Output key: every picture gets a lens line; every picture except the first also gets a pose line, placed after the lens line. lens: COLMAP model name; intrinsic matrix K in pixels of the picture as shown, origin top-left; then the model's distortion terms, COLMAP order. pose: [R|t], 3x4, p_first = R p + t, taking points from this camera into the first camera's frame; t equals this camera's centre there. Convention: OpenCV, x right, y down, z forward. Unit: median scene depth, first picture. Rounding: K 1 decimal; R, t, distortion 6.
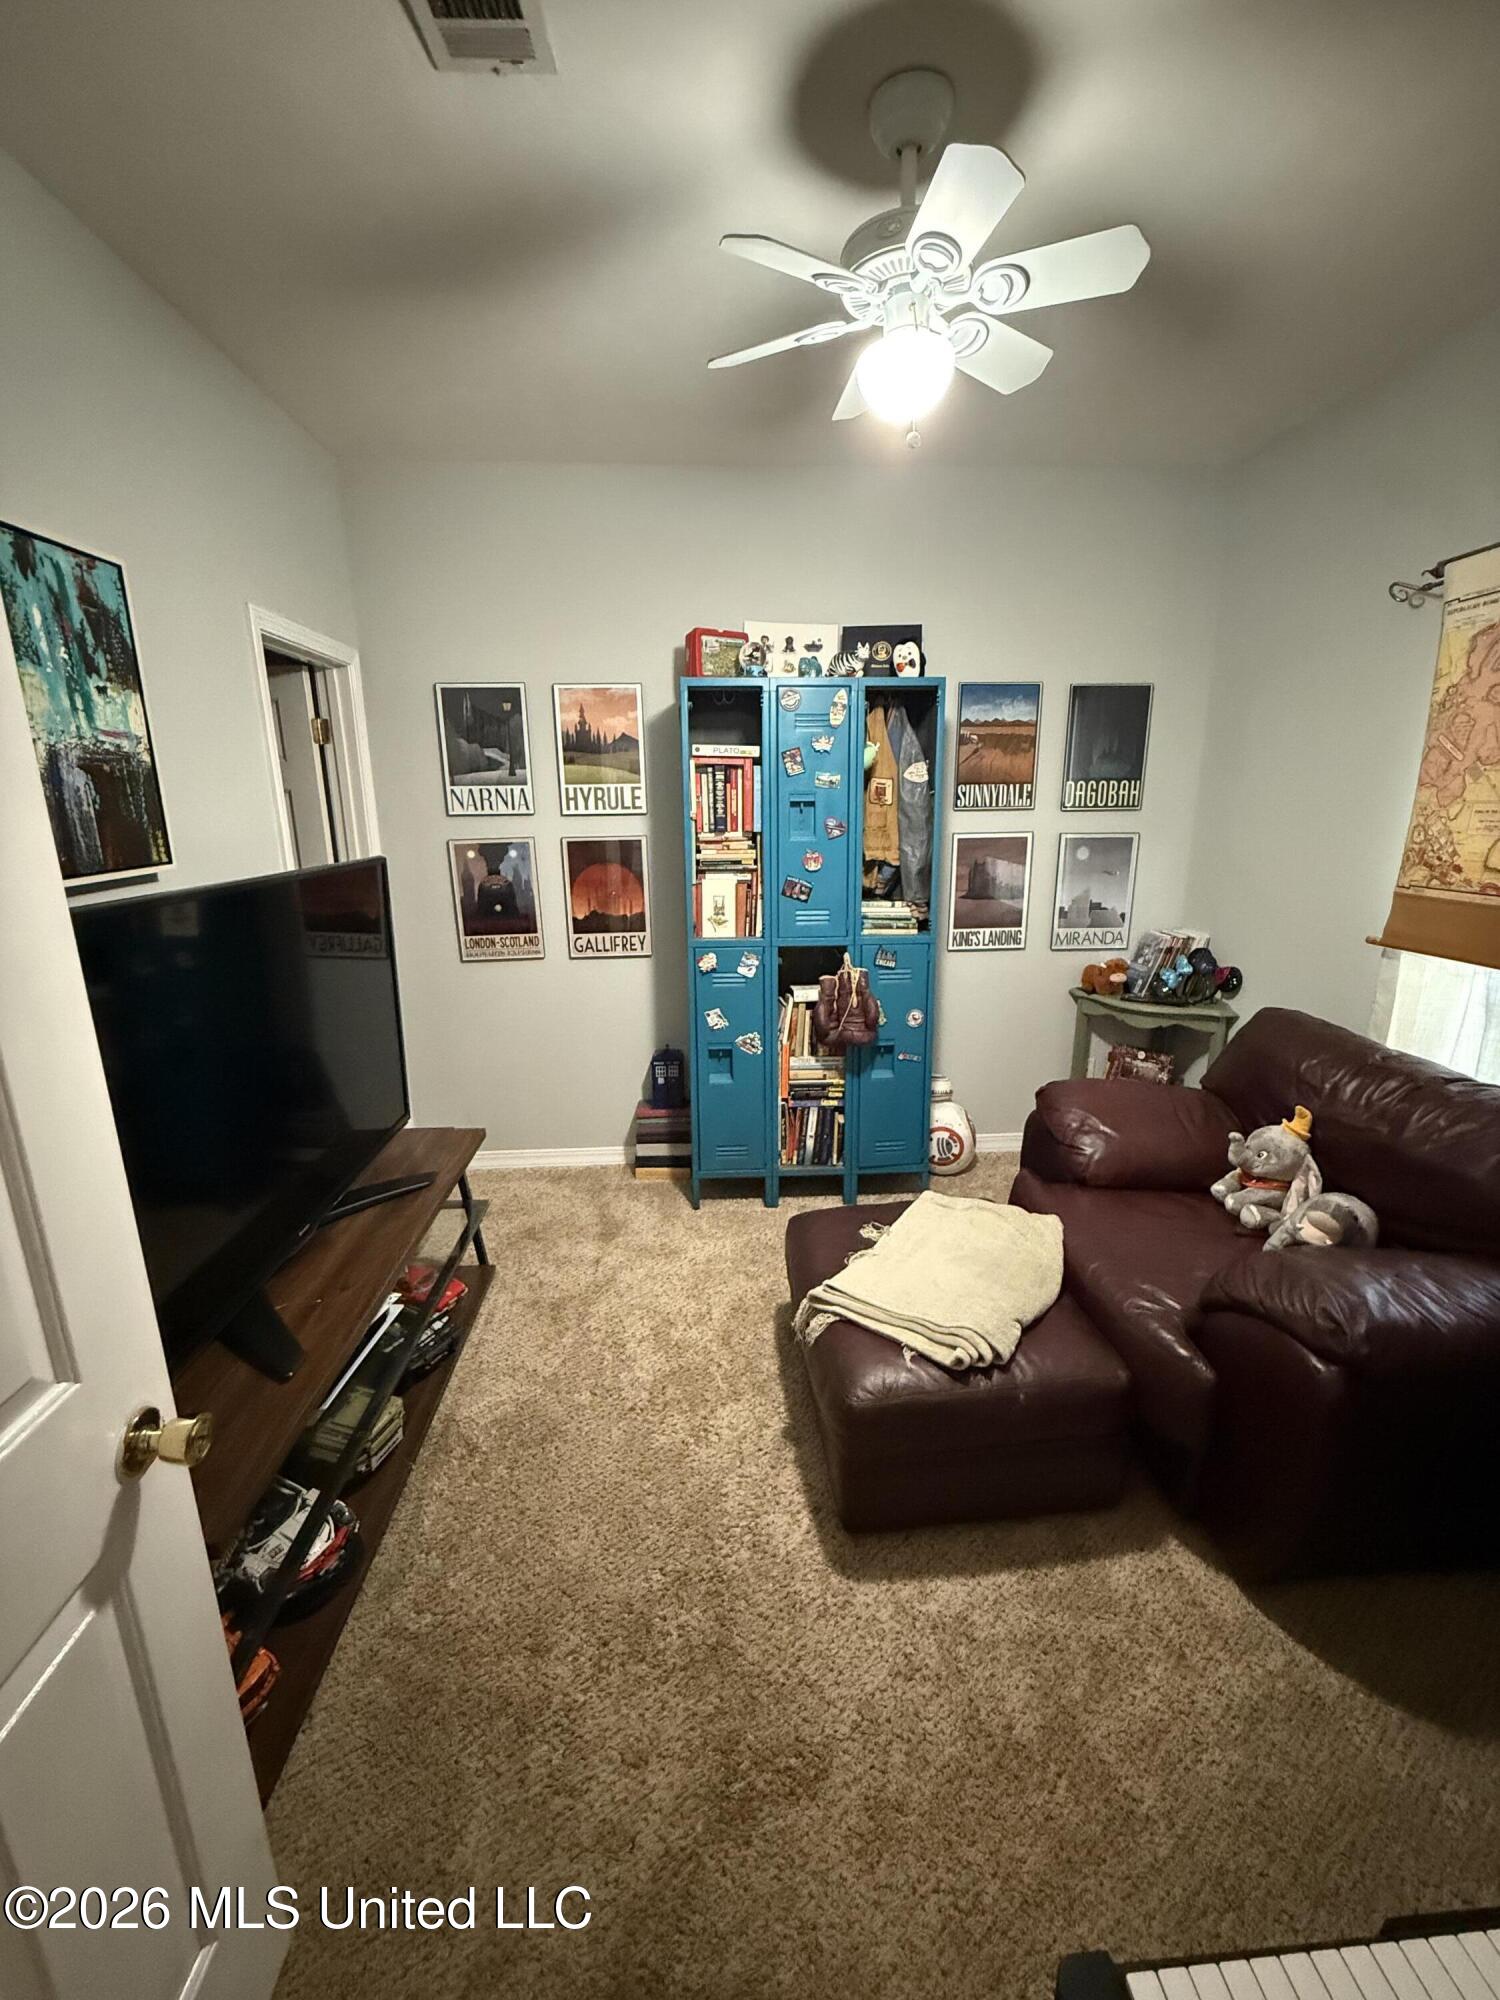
lens RADIAL K [[800.6, 0, 749.8], [0, 800.6, 993.8], [0, 0, 1]] dist [0.000118, 0.000259]
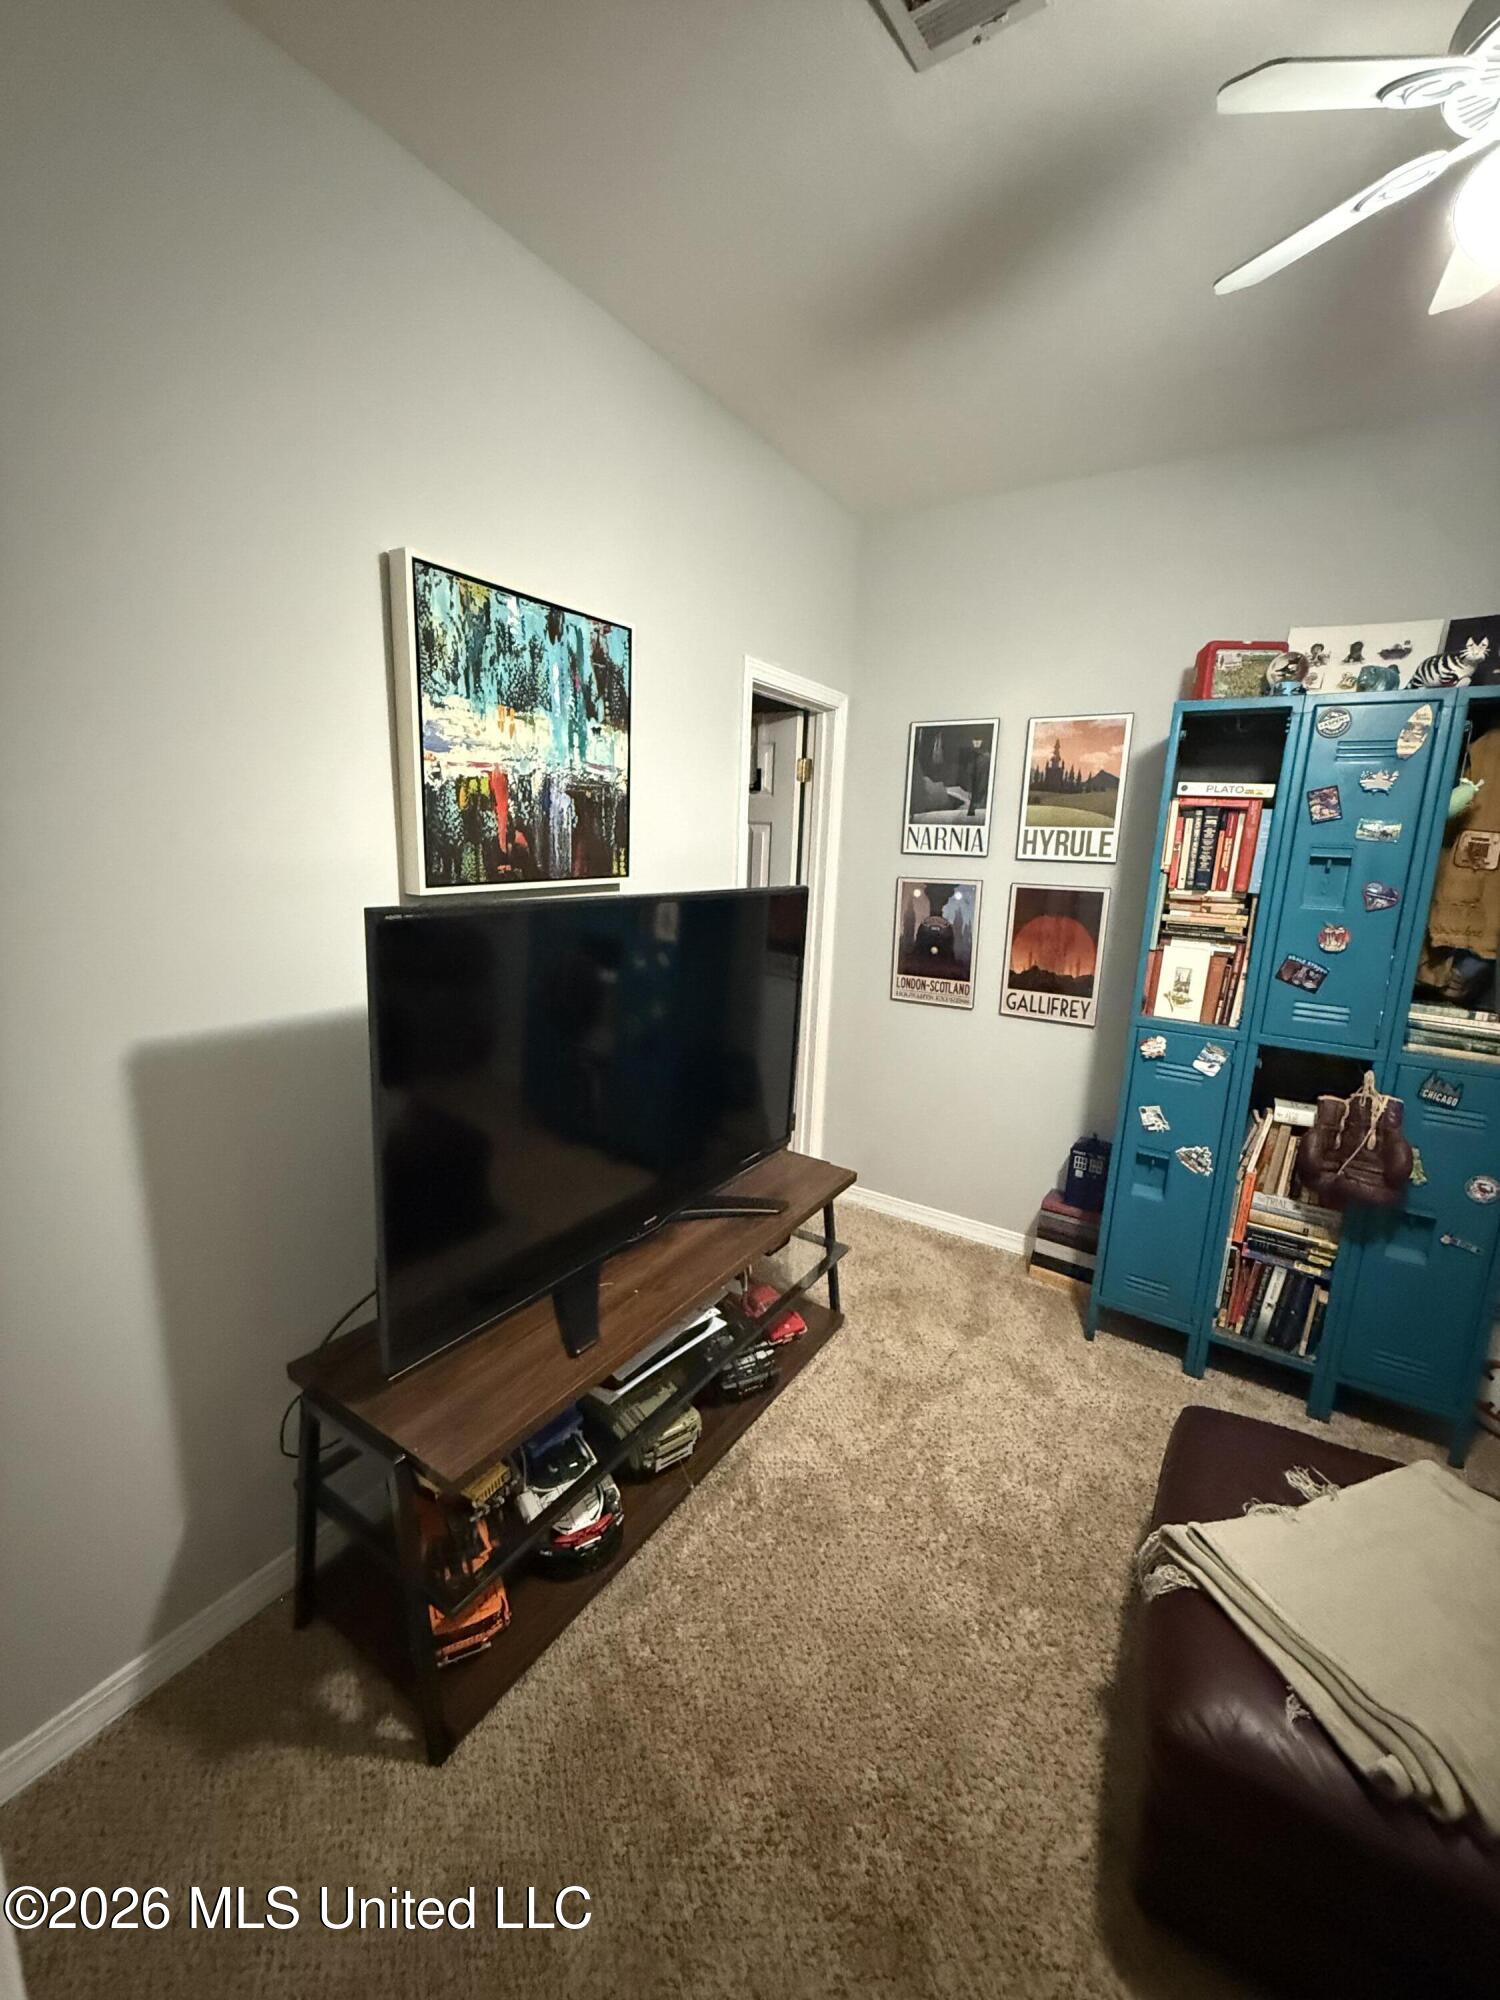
lens RADIAL K [[800.6, 0, 749.8], [0, 800.6, 994.5], [0, 0, 1]] dist [0.000118, 0.000259]
pose [[0.806337, 0.152492, -0.571461, 0.086111], [-0.183632, 0.982990, 0.003201, -0.022603], [0.562228, 0.102358, 0.820623, 0.118009]]
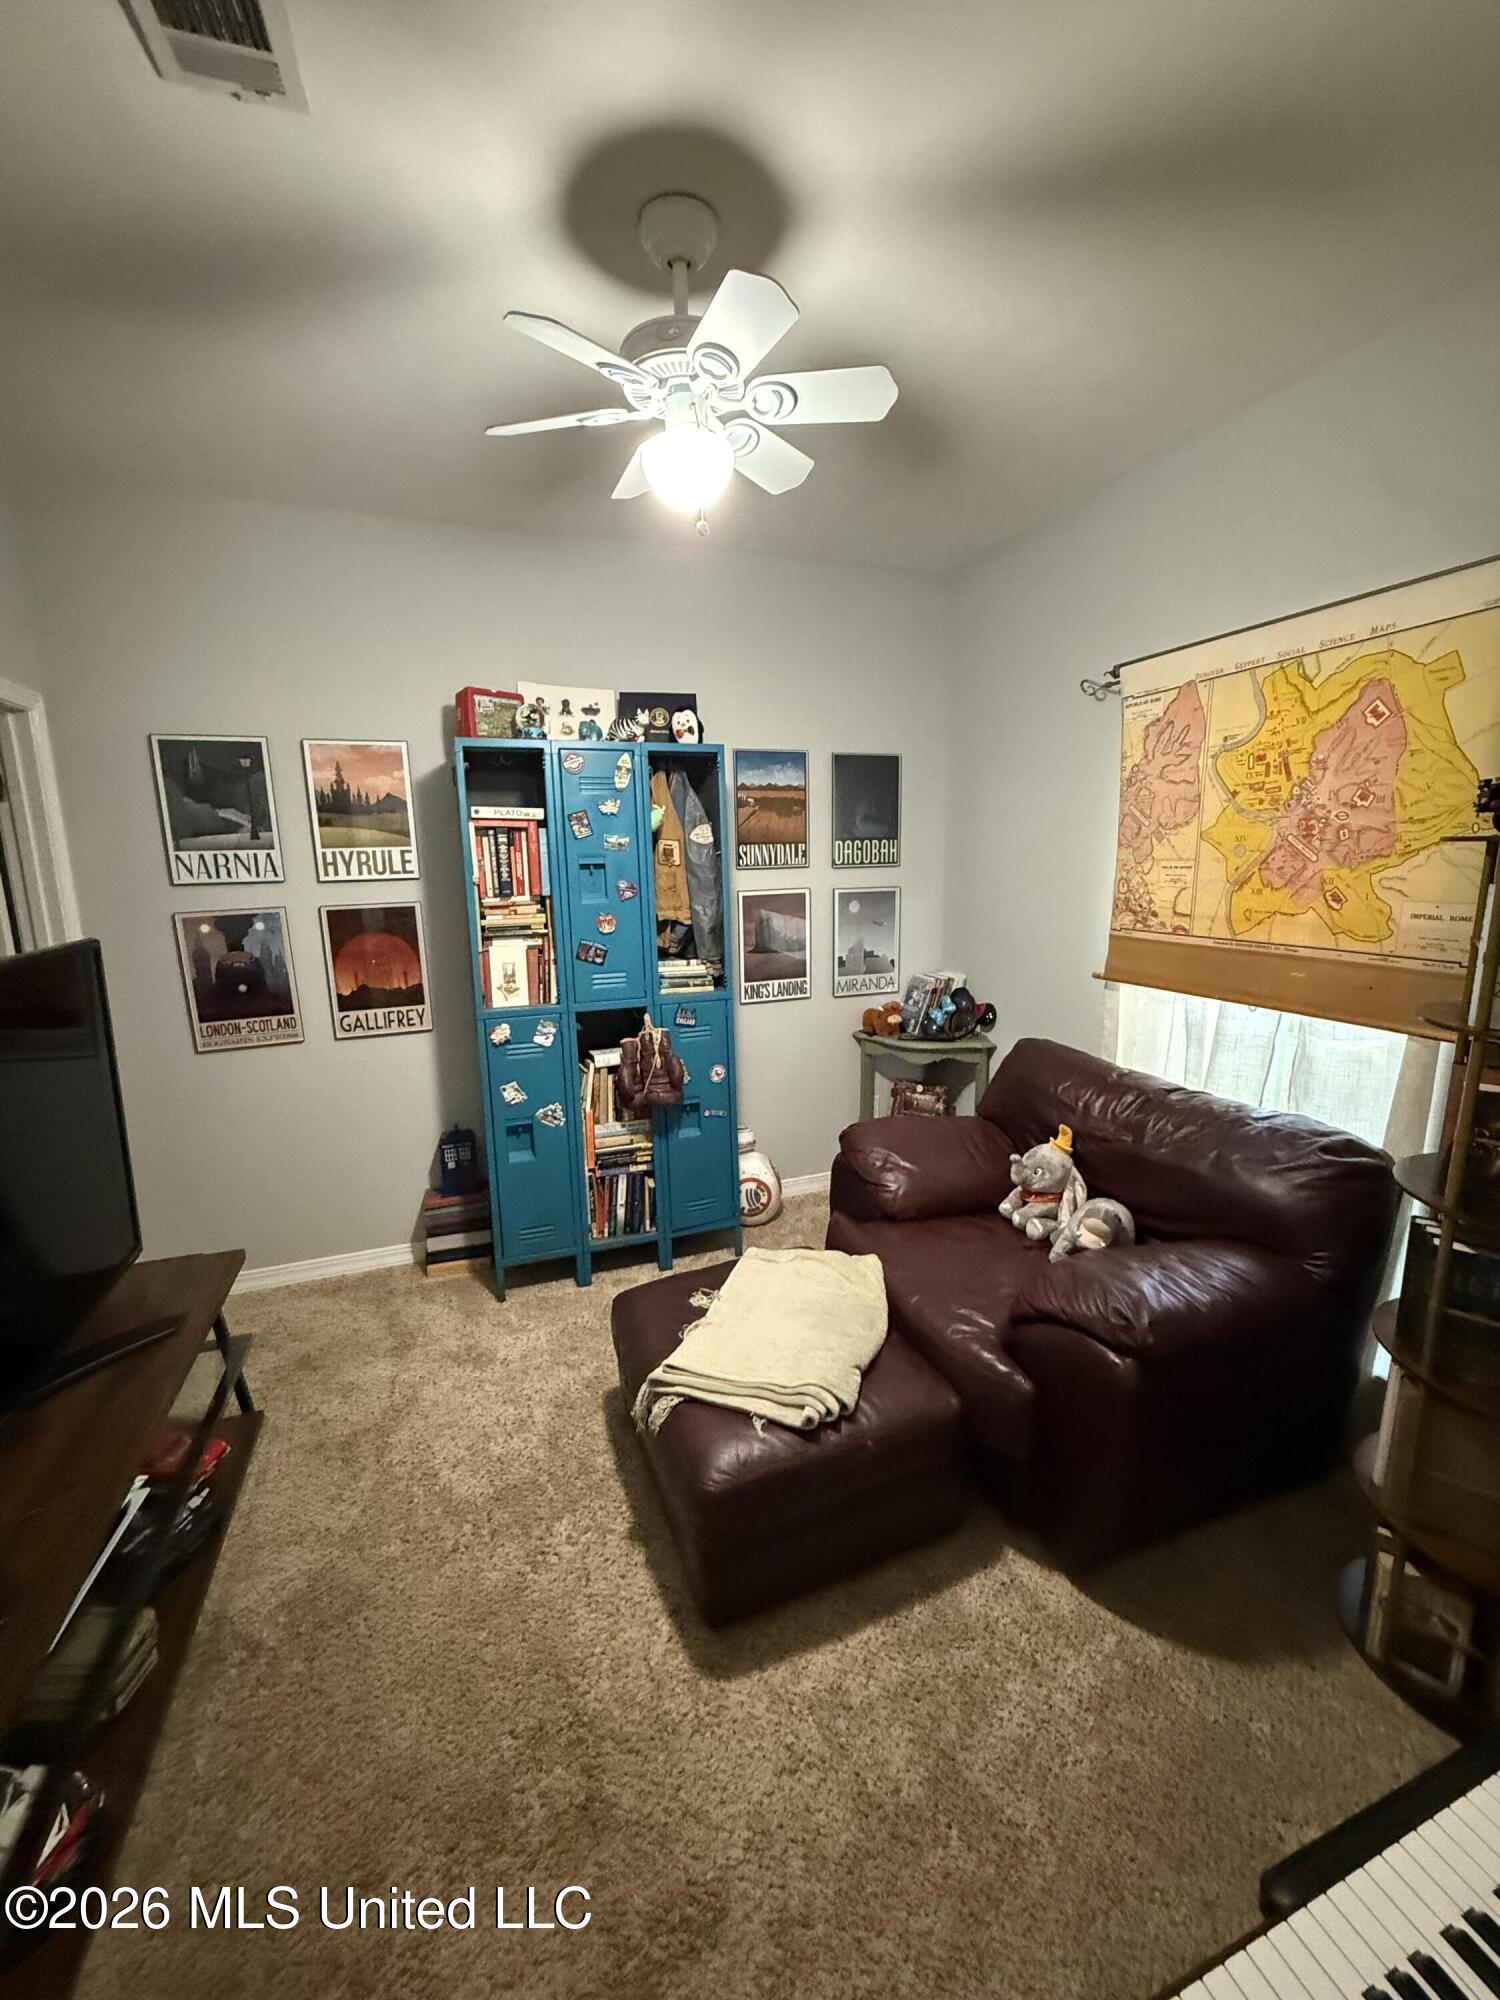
lens RADIAL K [[800.6, 0, 749.6], [0, 800.6, 994.1], [0, 0, 1]] dist [0.000118, 0.000259]
pose [[0.958368, -0.059839, 0.279197, -0.038028], [0.077386, 0.995631, -0.052245, -0.016486], [-0.274851, 0.071676, 0.958811, 0.015277]]
